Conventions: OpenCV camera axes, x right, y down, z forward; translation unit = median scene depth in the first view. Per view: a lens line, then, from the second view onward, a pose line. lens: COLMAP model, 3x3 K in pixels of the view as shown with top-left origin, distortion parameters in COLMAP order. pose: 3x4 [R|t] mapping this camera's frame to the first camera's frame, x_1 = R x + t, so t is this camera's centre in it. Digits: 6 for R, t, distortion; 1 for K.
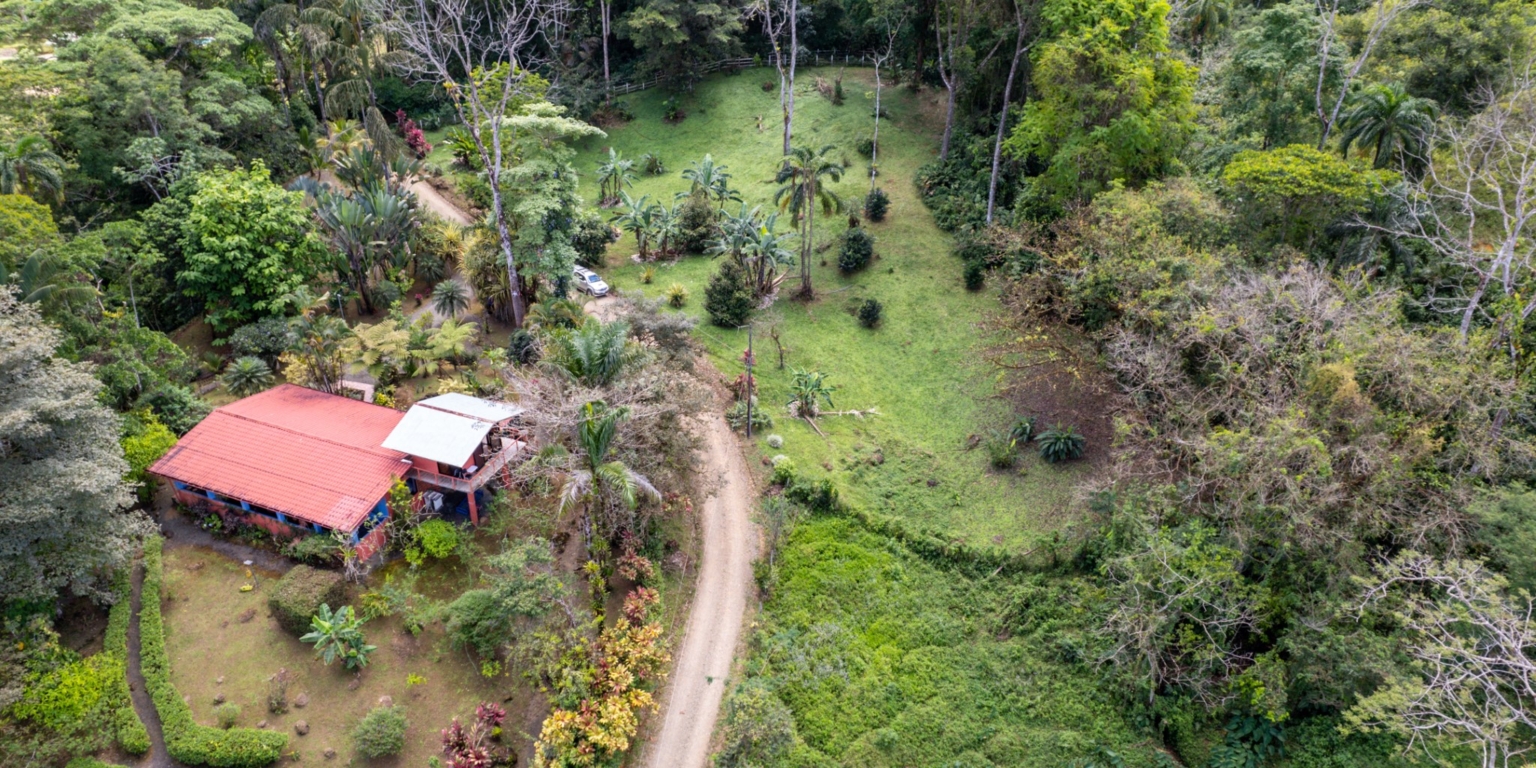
lens RADIAL K [[1013.5, 0, 768.0], [0, 1013.5, 384.0], [0, 0, 1]] dist [-0.068818, 0.084522]
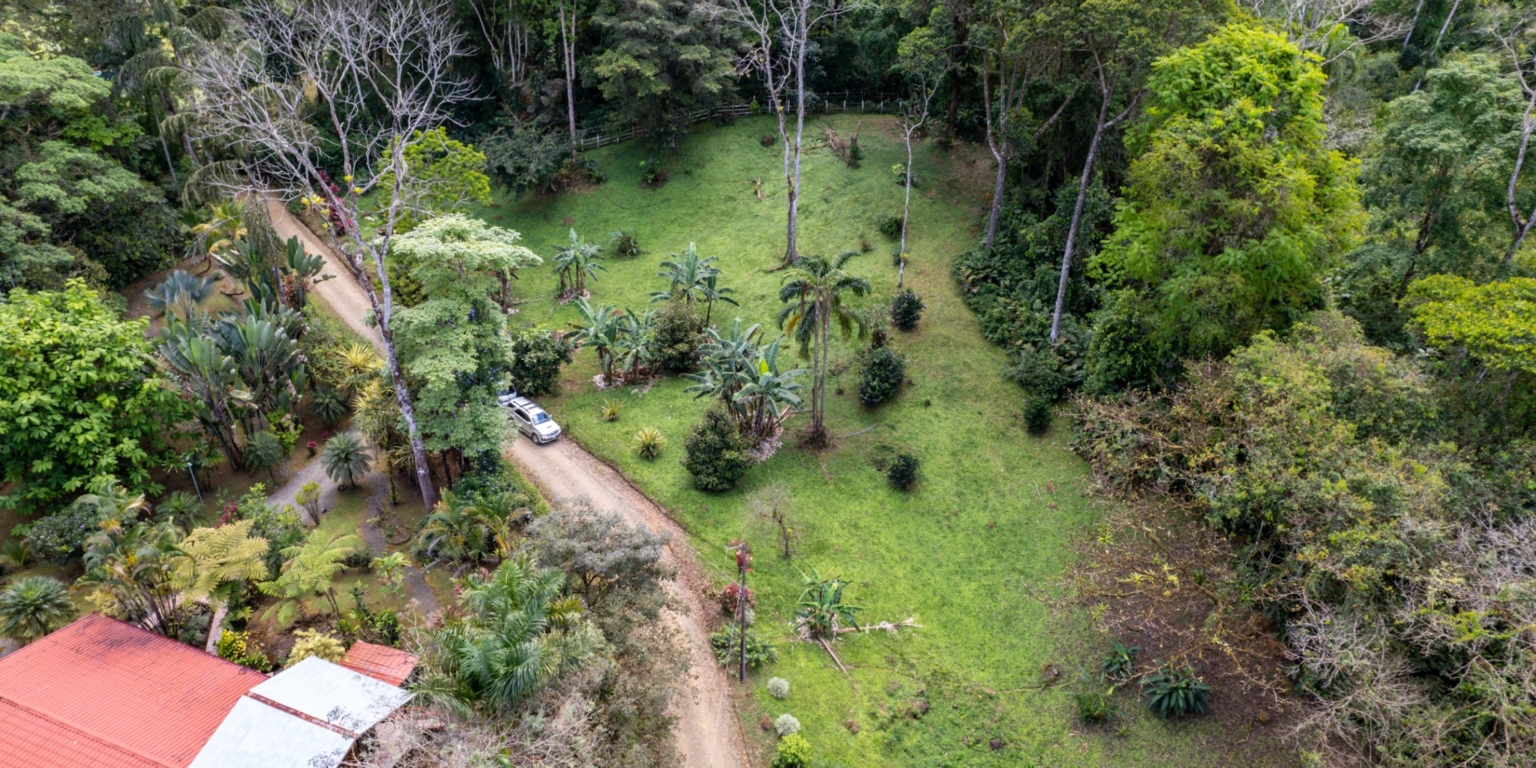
lens RADIAL K [[1013.5, 0, 768.0], [0, 1013.5, 384.0], [0, 0, 1]] dist [-0.068818, 0.084522]
pose [[1.000000, -0.000751, 0.000655, -0.000971], [0.000749, 0.999994, 0.003372, -0.141824], [-0.000657, -0.003372, 0.999994, 0.249416]]
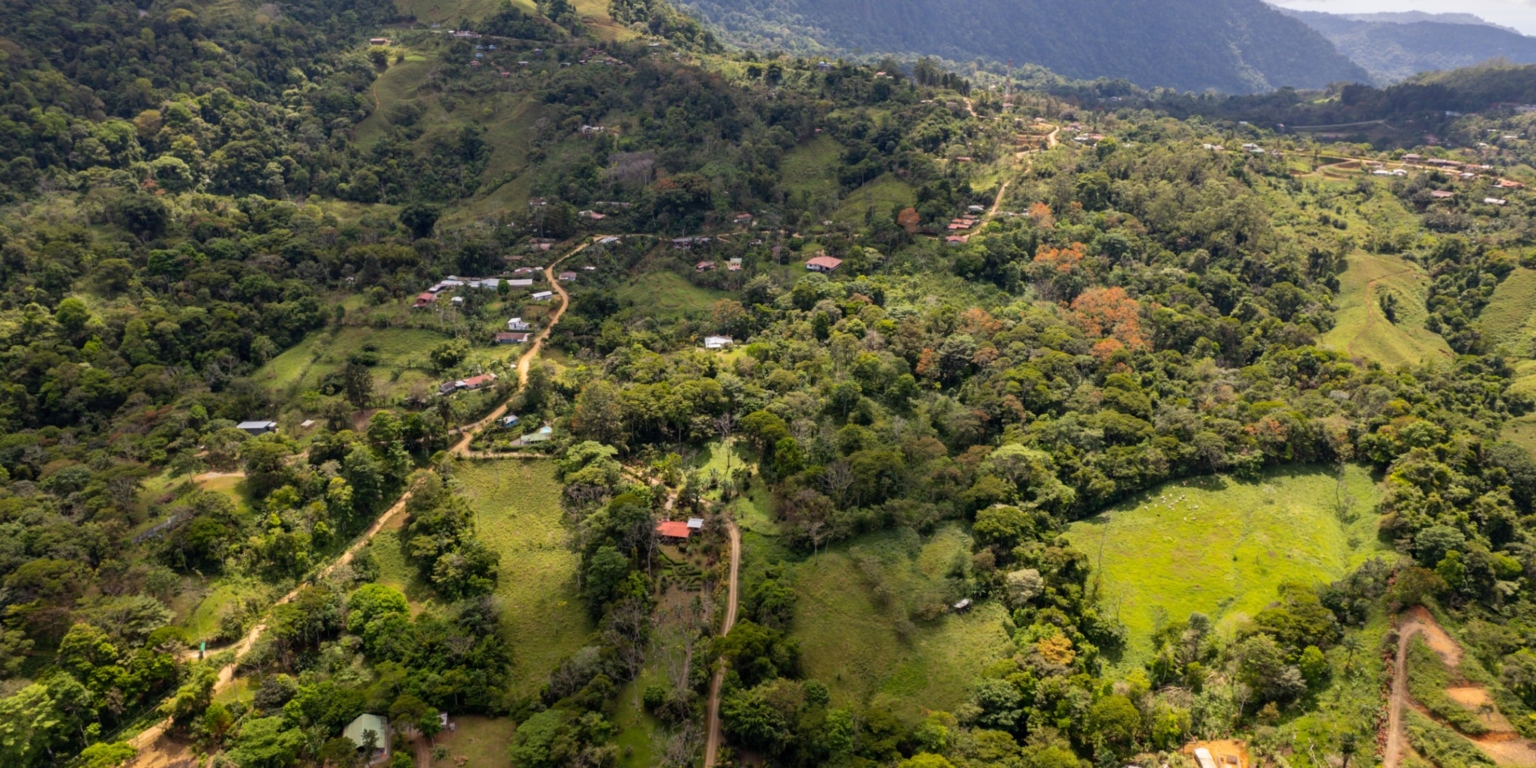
lens RADIAL K [[1013.5, 0, 768.0], [0, 1013.5, 384.0], [0, 0, 1]] dist [-0.068818, 0.084522]
pose [[0.984965, -0.082871, 0.151581, -0.595530], [0.101925, 0.987211, -0.122583, 0.002420], [-0.139484, 0.136189, 0.980814, -4.532234]]
